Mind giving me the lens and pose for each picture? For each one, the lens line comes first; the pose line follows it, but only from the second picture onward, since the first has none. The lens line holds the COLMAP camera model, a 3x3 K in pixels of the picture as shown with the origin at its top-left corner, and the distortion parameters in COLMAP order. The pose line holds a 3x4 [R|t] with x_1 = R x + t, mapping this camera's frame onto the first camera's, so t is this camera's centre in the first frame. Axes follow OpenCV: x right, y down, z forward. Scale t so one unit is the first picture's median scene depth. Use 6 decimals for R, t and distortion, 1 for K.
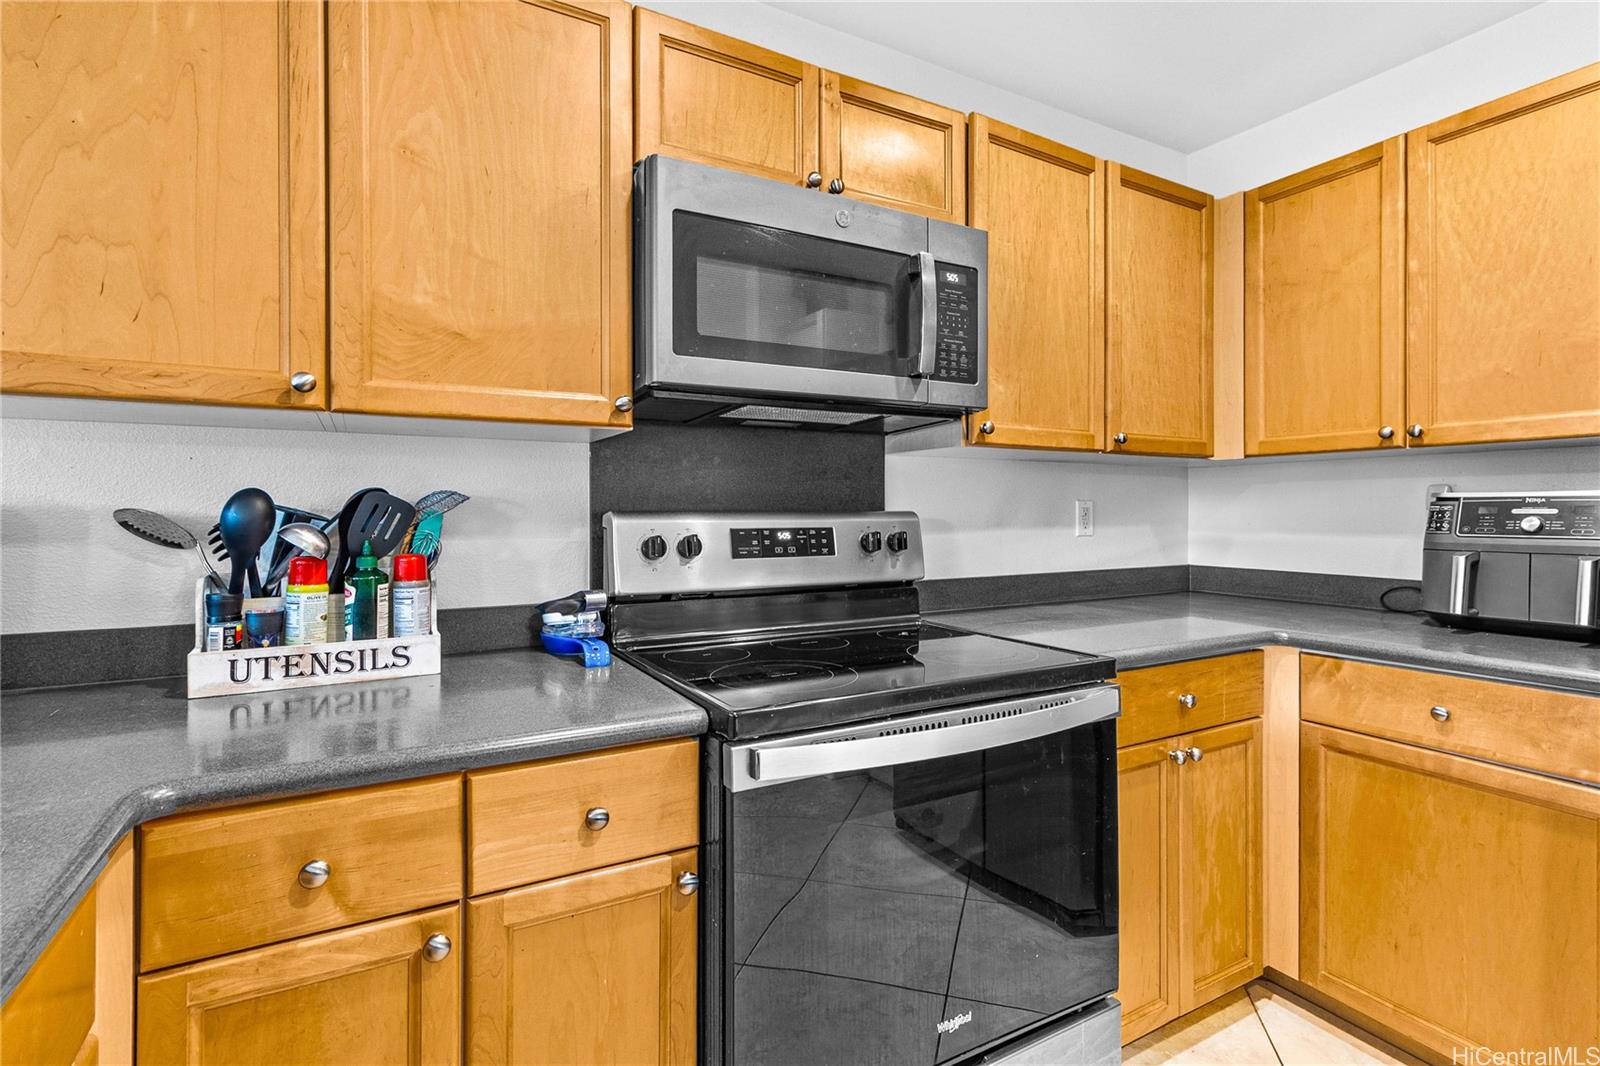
lens RADIAL K [[743.7, 0, 779.6], [0, 743.7, 507.0], [0, 0, 1]] dist [0.003054, 0.000704]
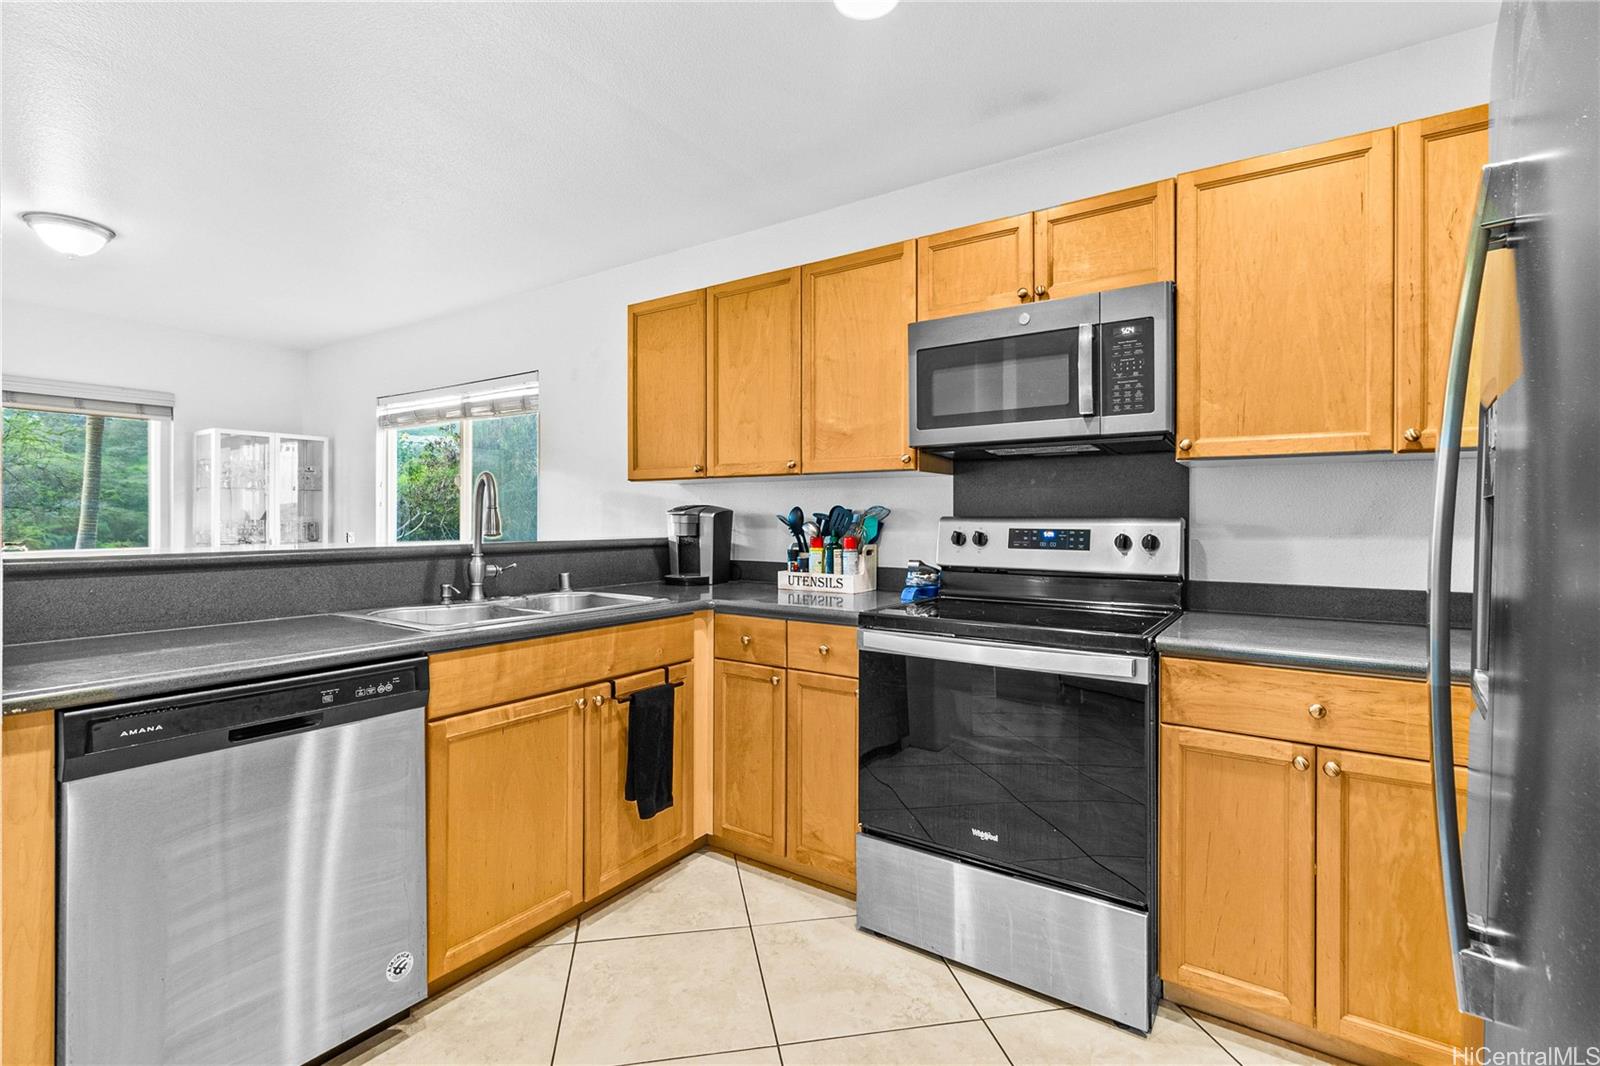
lens RADIAL K [[743.7, 0, 779.6], [0, 743.7, 507.0], [0, 0, 1]] dist [0.003054, 0.000704]
pose [[0.420967, -0.008220, -0.907039, 1.125643], [0.003052, 0.999966, -0.007645, -0.004126], [0.907071, 0.000450, 0.420977, -0.058401]]
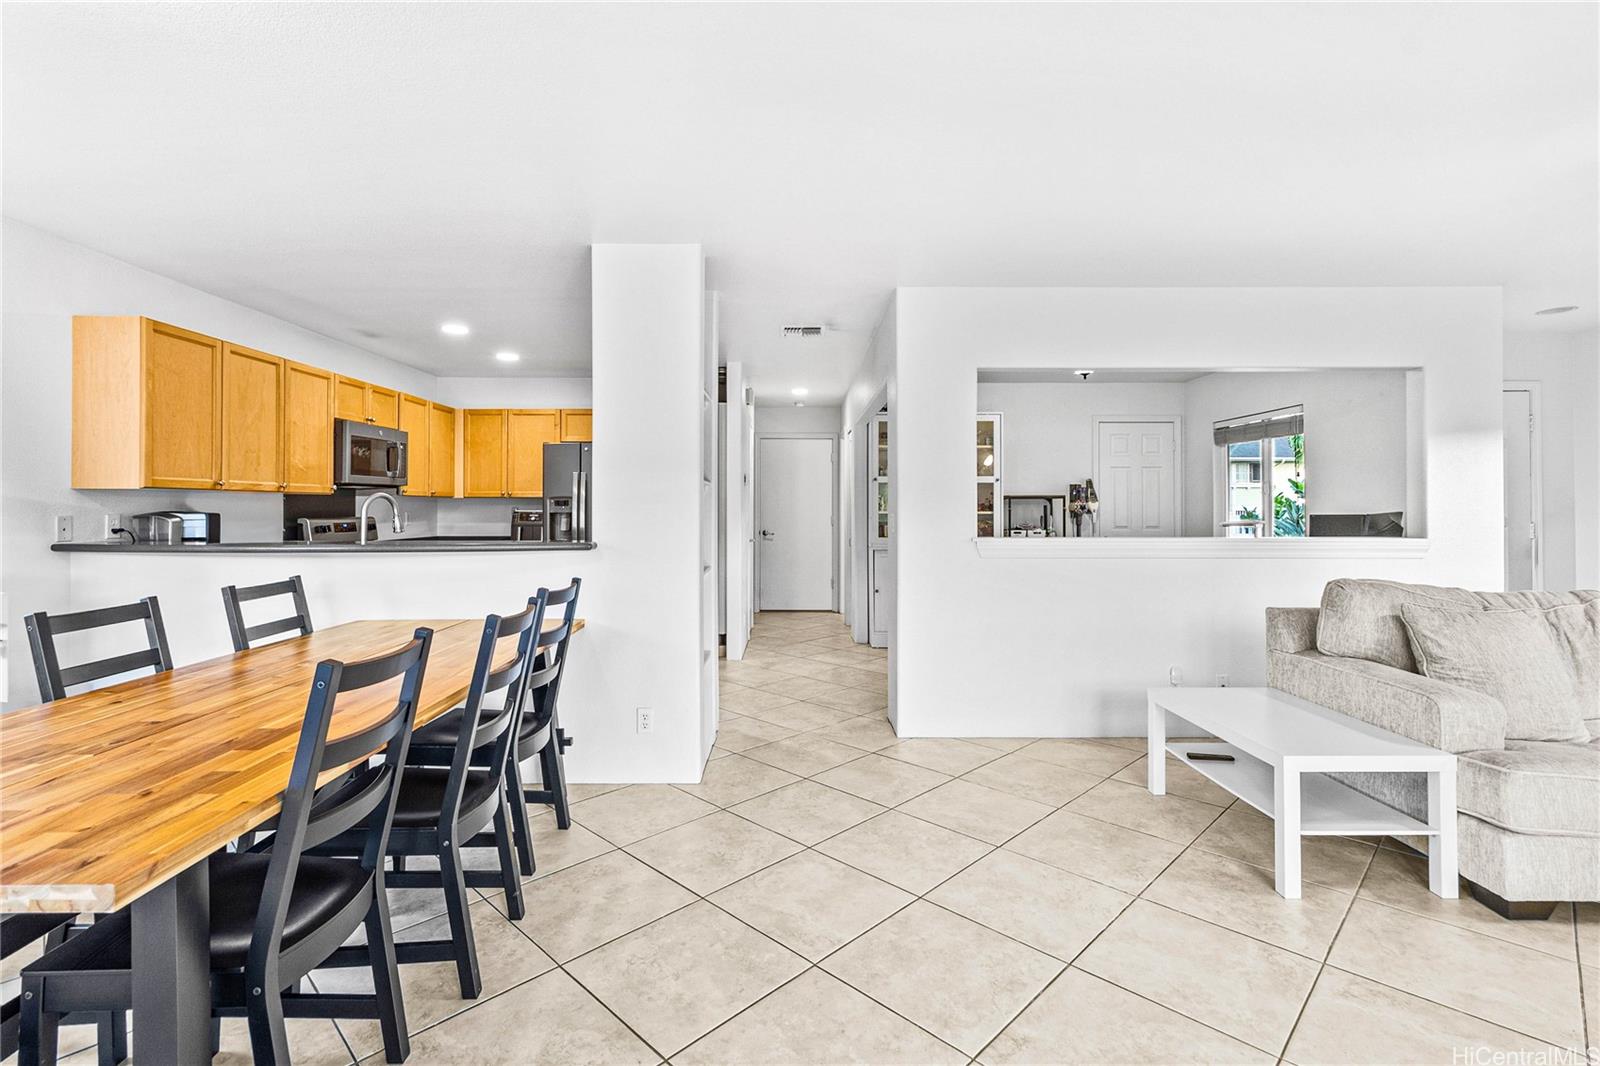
lens RADIAL K [[743.7, 0, 779.6], [0, 743.7, 507.0], [0, 0, 1]] dist [0.003054, 0.000704]
pose [[0.471778, 0.003854, 0.881709, -1.922463], [-0.012725, 0.999916, 0.002438, -0.071535], [-0.881625, -0.012369, 0.471788, -2.088154]]
